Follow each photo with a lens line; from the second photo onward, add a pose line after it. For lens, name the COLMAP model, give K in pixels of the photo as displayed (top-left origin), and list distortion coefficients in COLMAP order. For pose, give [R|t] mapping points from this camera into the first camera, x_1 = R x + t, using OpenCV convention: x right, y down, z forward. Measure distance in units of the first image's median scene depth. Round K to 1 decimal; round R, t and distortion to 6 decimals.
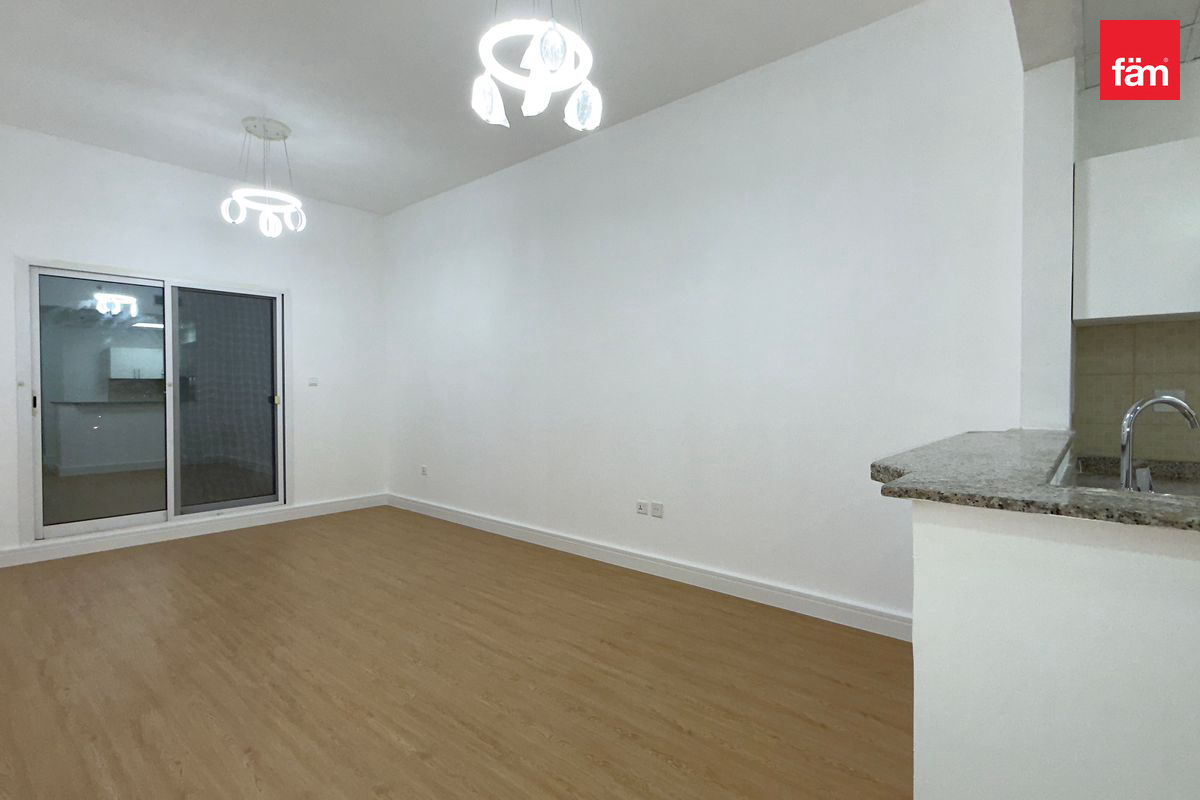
lens RADIAL K [[571.0, 0, 603.1], [0, 571.0, 395.8], [0, 0, 1]] dist [-0.004101, -0.000373]
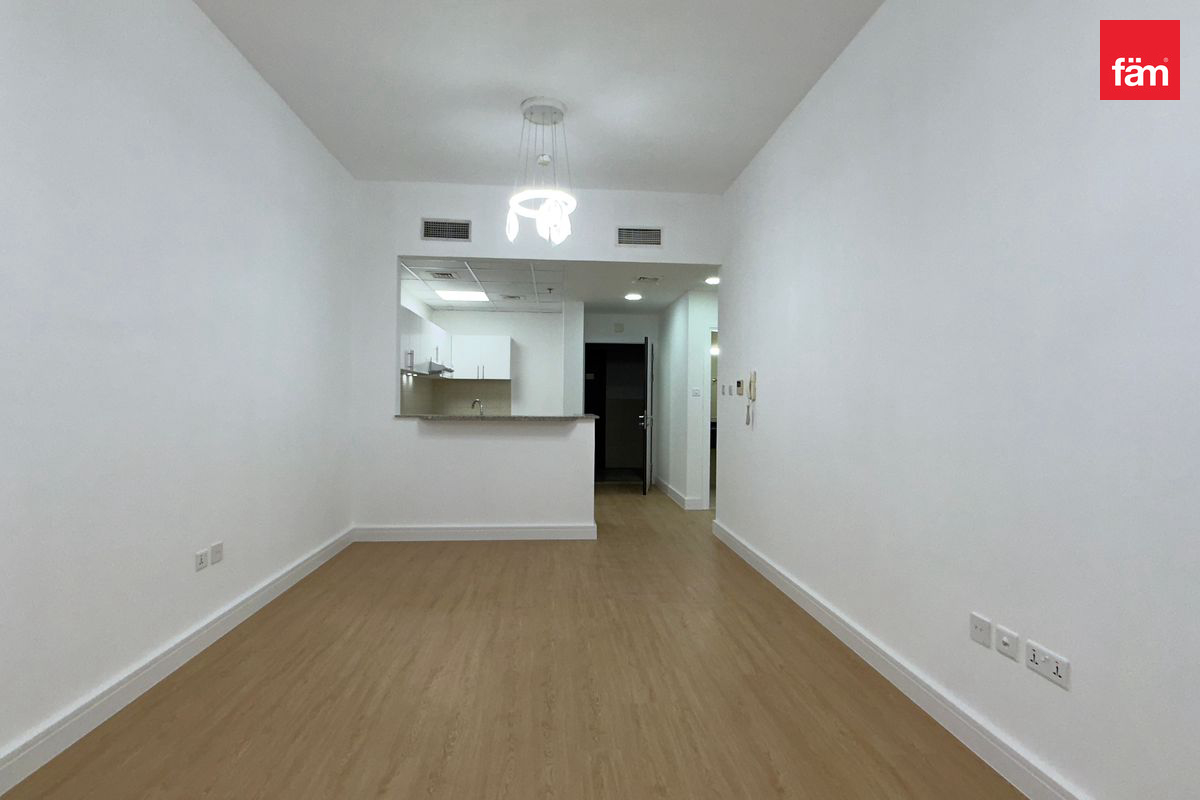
lens RADIAL K [[571.0, 0, 603.1], [0, 571.0, 395.8], [0, 0, 1]] dist [-0.004101, -0.000373]
pose [[-0.722174, -0.002907, 0.691705, -1.081022], [-0.001772, 0.999996, 0.002352, -0.017487], [-0.691709, 0.000473, -0.722176, 1.601465]]
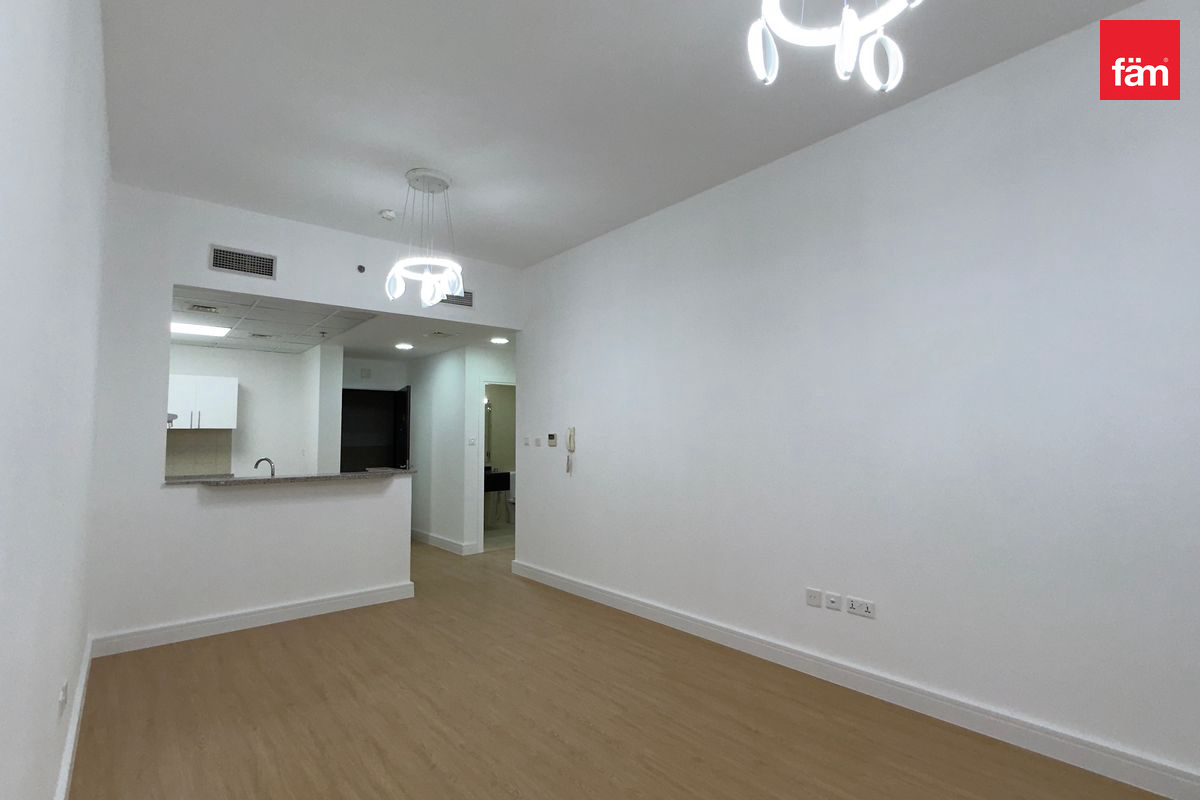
lens RADIAL K [[562.6, 0, 606.6], [0, 562.6, 397.1], [0, 0, 1]] dist [-0.002464, -0.000312]
pose [[-0.989469, 0.017885, 0.143637, -0.680232], [0.009383, 0.998175, -0.059649, -0.067794], [-0.144441, -0.057673, -0.987831, 1.979893]]
